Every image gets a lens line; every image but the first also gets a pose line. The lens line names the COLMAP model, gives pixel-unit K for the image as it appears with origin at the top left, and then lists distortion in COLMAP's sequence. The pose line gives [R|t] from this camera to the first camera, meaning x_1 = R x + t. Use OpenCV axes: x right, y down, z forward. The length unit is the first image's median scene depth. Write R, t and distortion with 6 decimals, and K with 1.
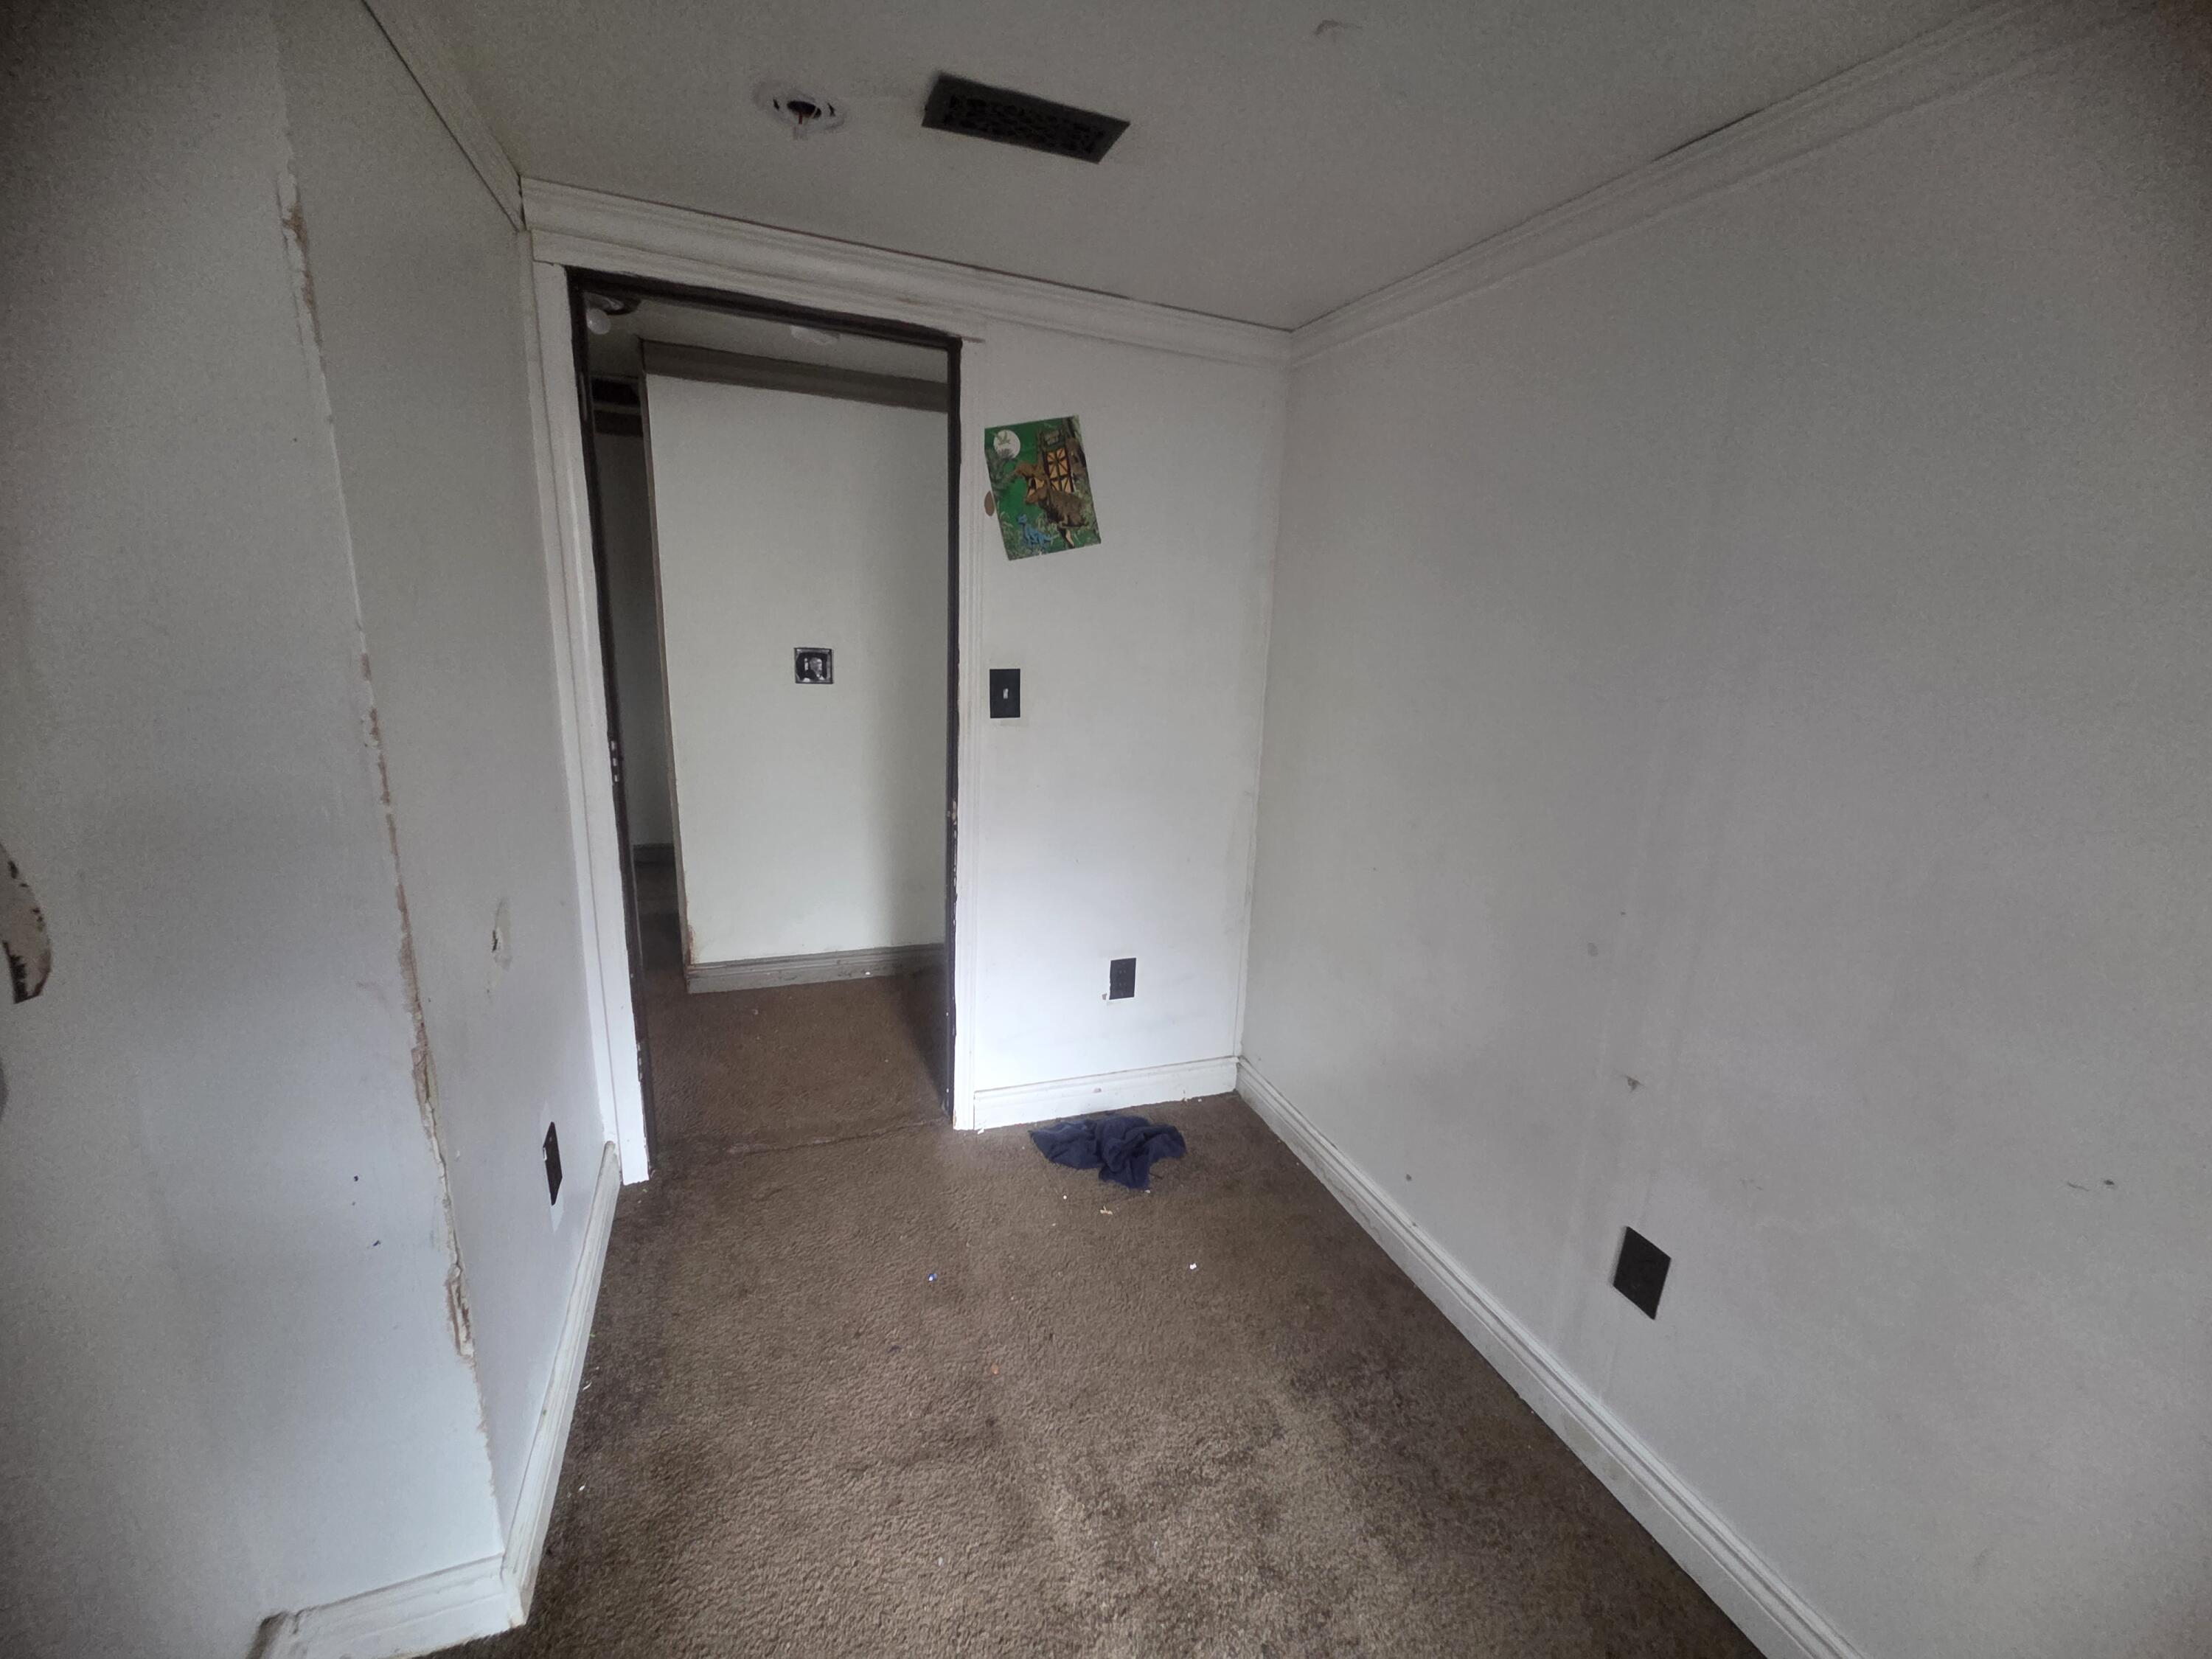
lens RADIAL K [[901.3, 0, 1110.8], [0, 901.3, 838.7], [0, 0, 1]] dist [-0.000497, 0.000519]
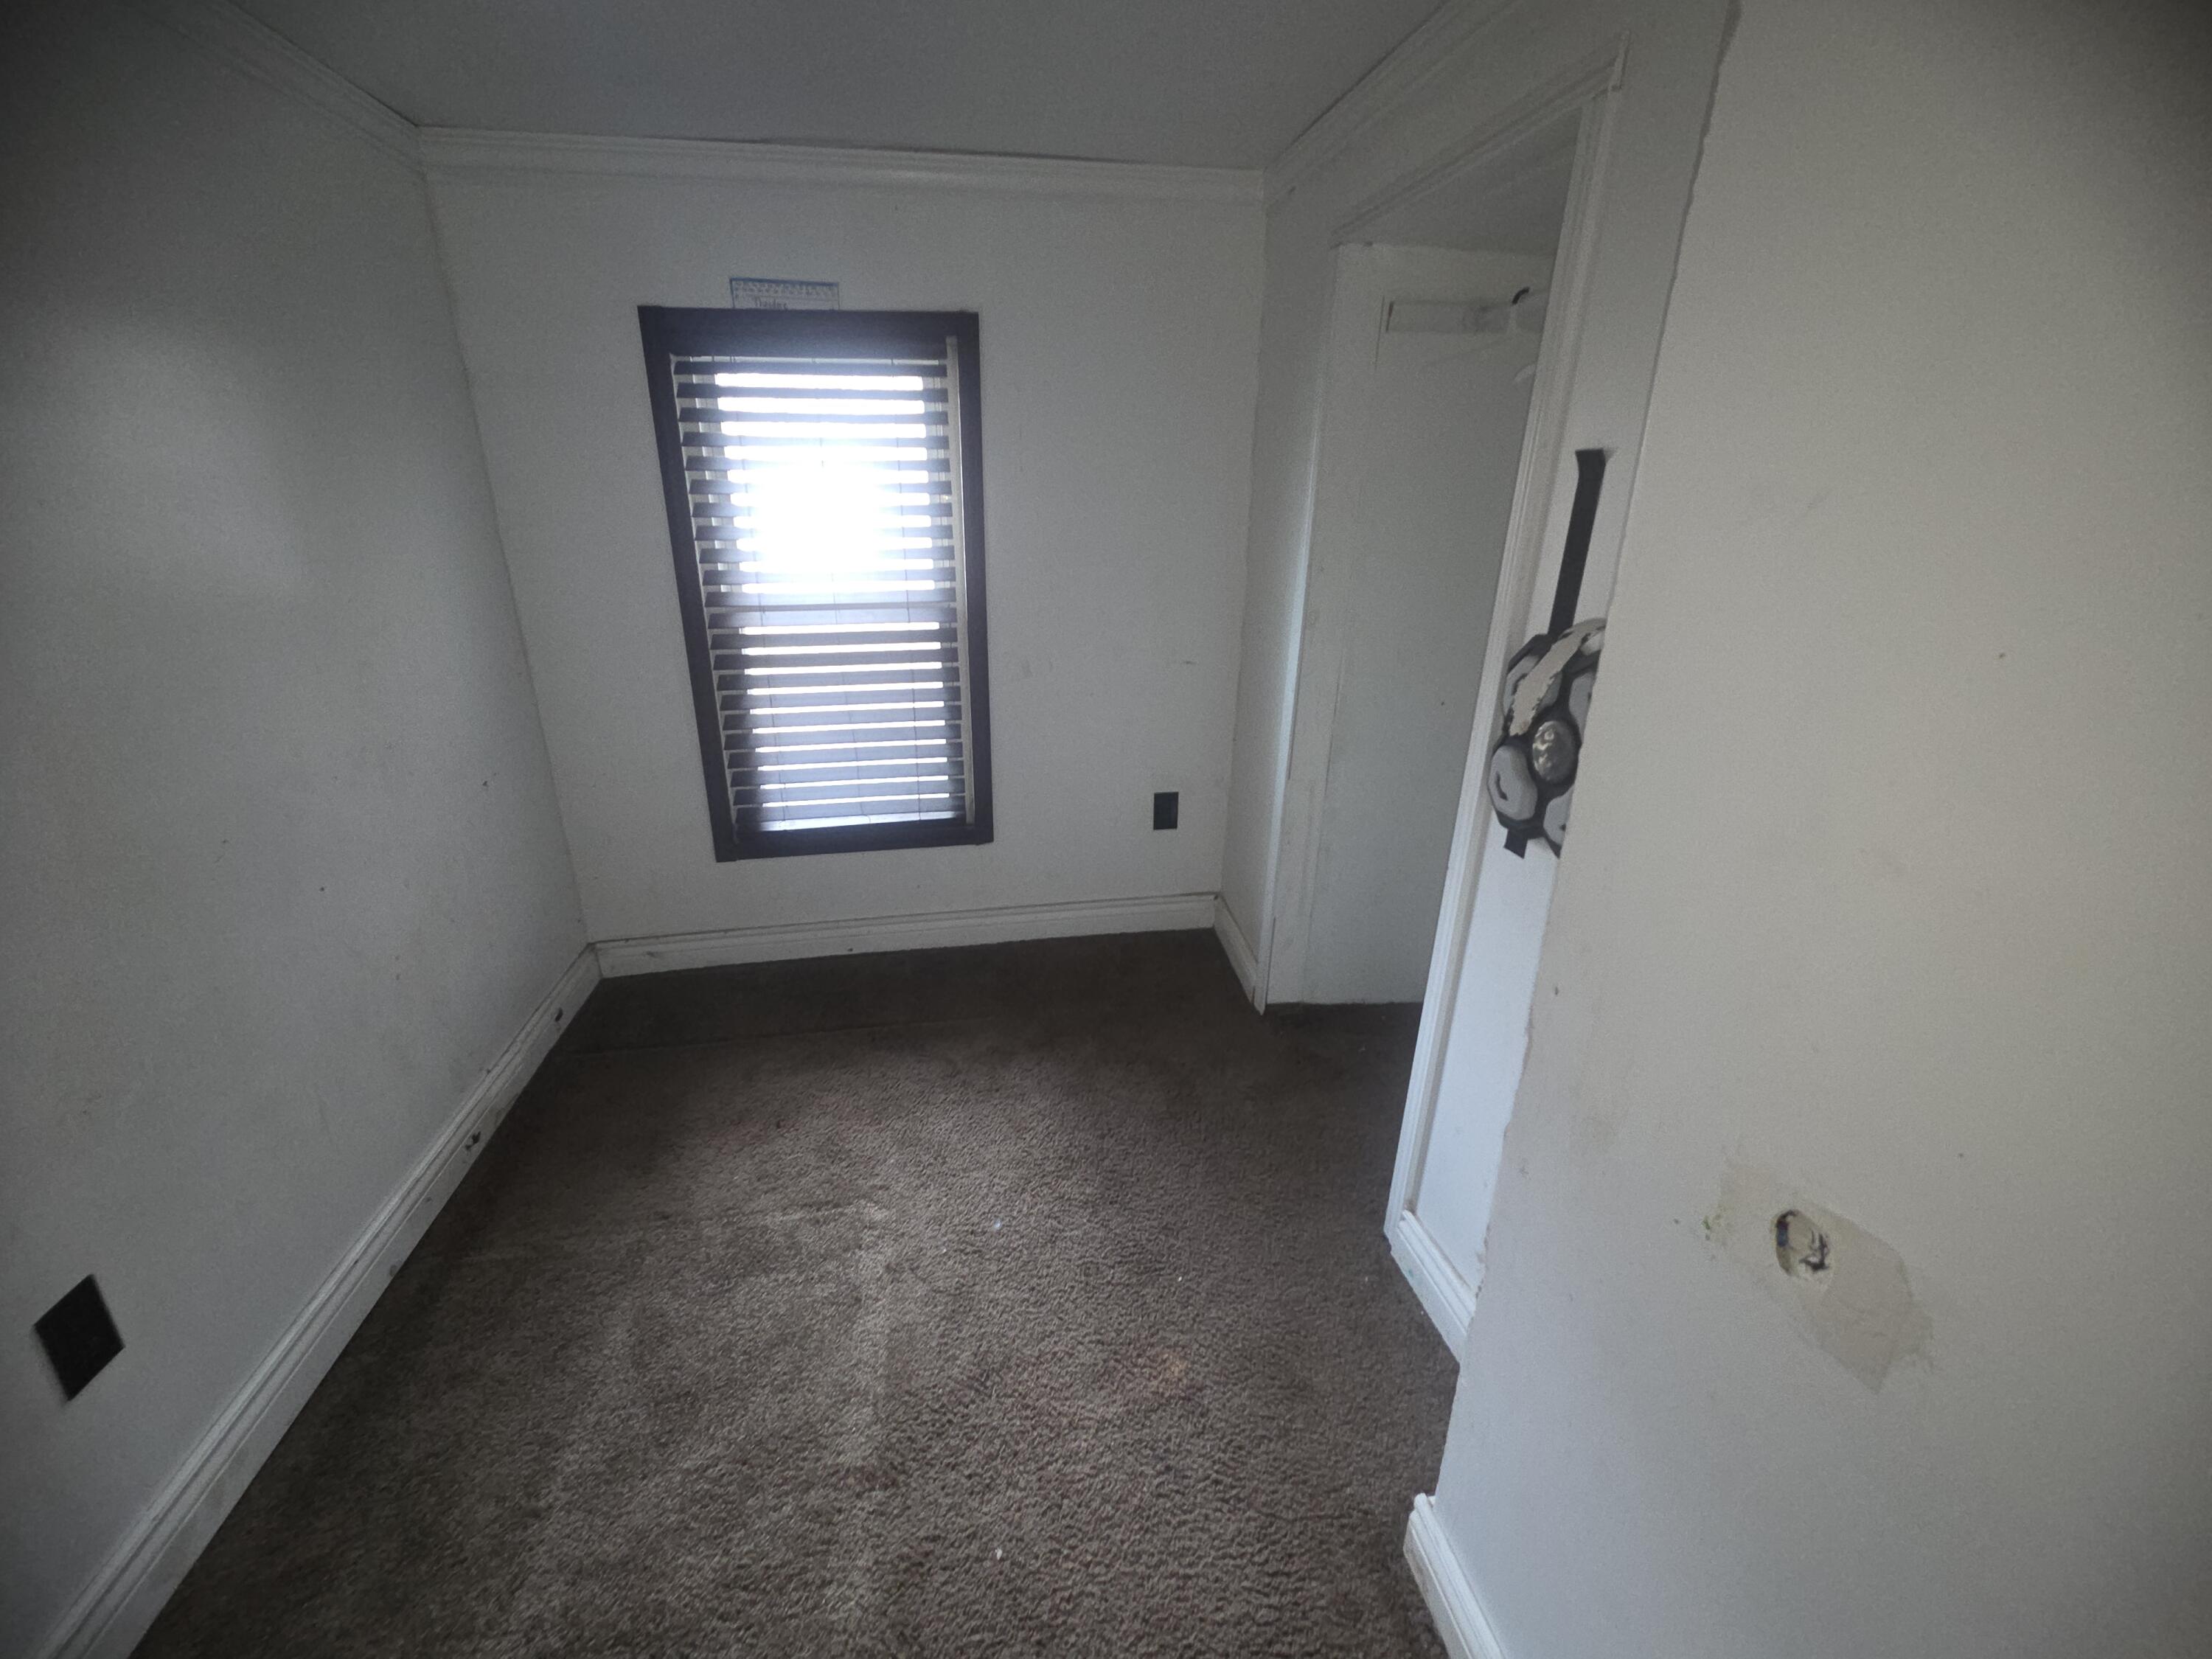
lens RADIAL K [[901.3, 0, 1110.8], [0, 901.3, 824.7], [0, 0, 1]] dist [-0.000497, 0.000519]
pose [[-0.981049, -0.107056, 0.161500, -0.361427], [-0.003348, 0.842742, 0.538307, -0.312870], [-0.193732, 0.527564, -0.827130, 1.315158]]
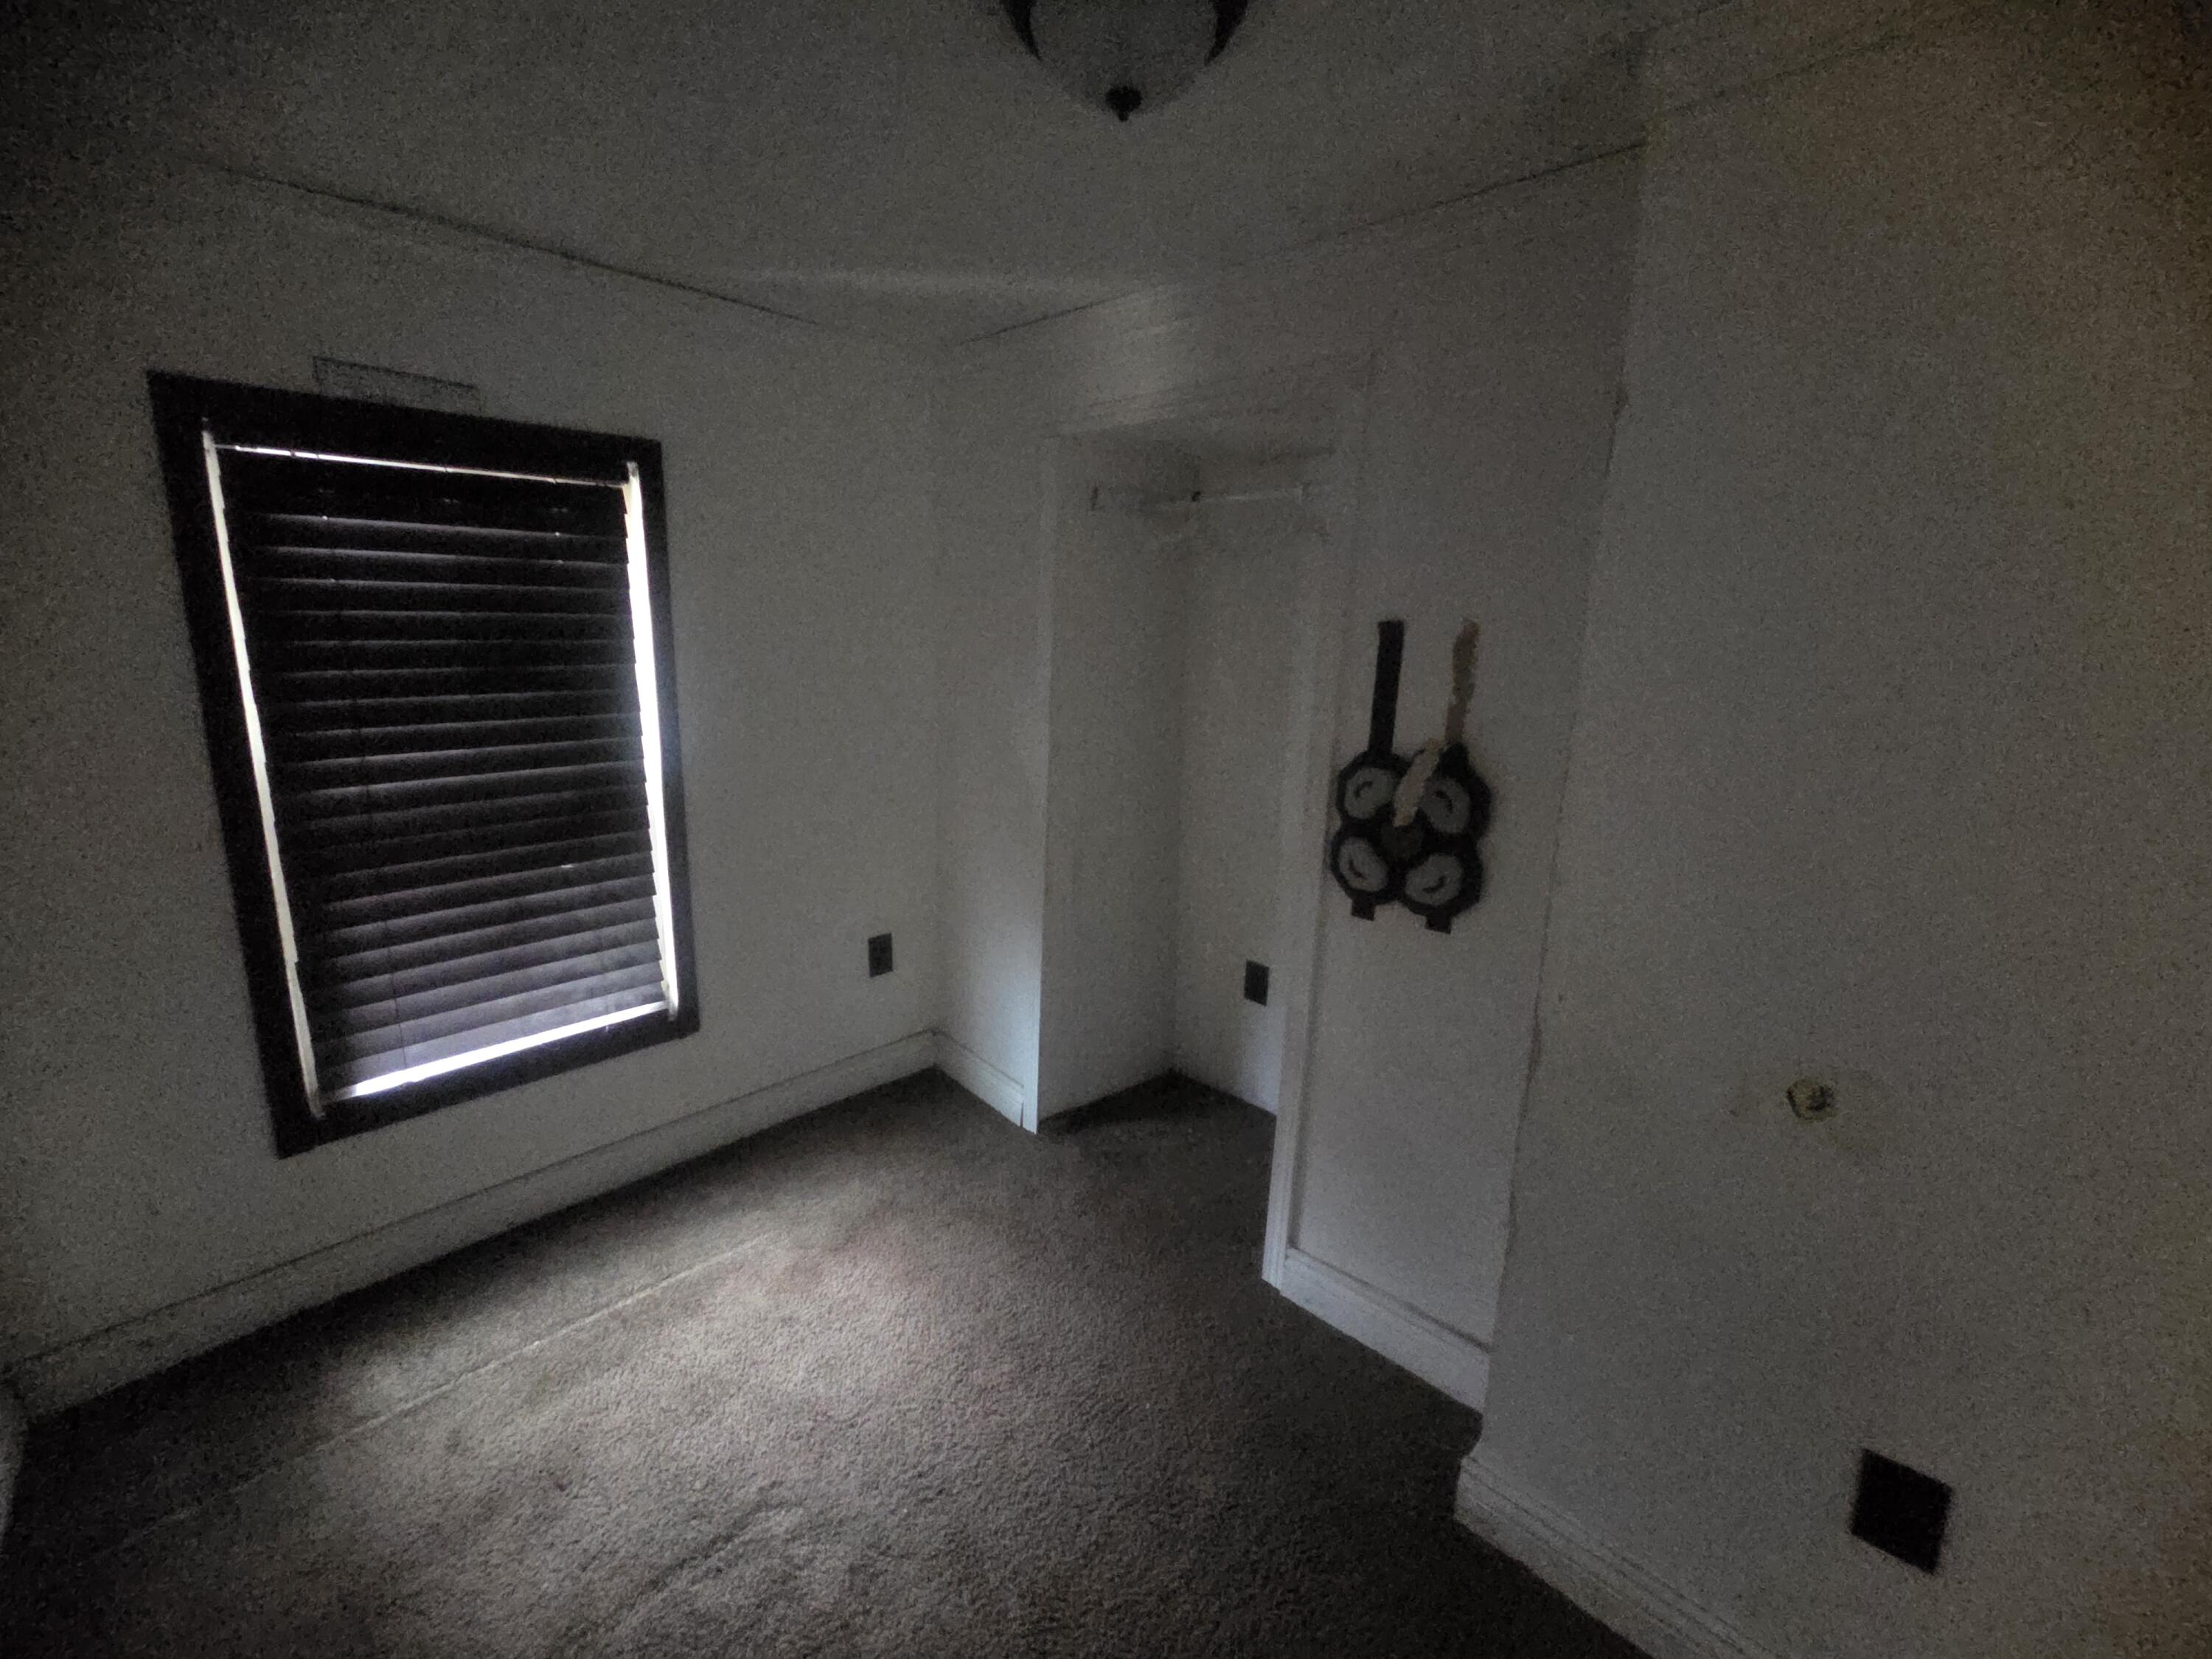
lens RADIAL K [[901.3, 0, 1113.2], [0, 901.3, 823.8], [0, 0, 1]] dist [-0.000497, 0.000519]
pose [[-0.903492, 0.032786, -0.427349, 0.211151], [-0.144184, 0.915709, 0.375083, -0.303466], [0.403625, 0.400501, -0.822609, 1.277987]]
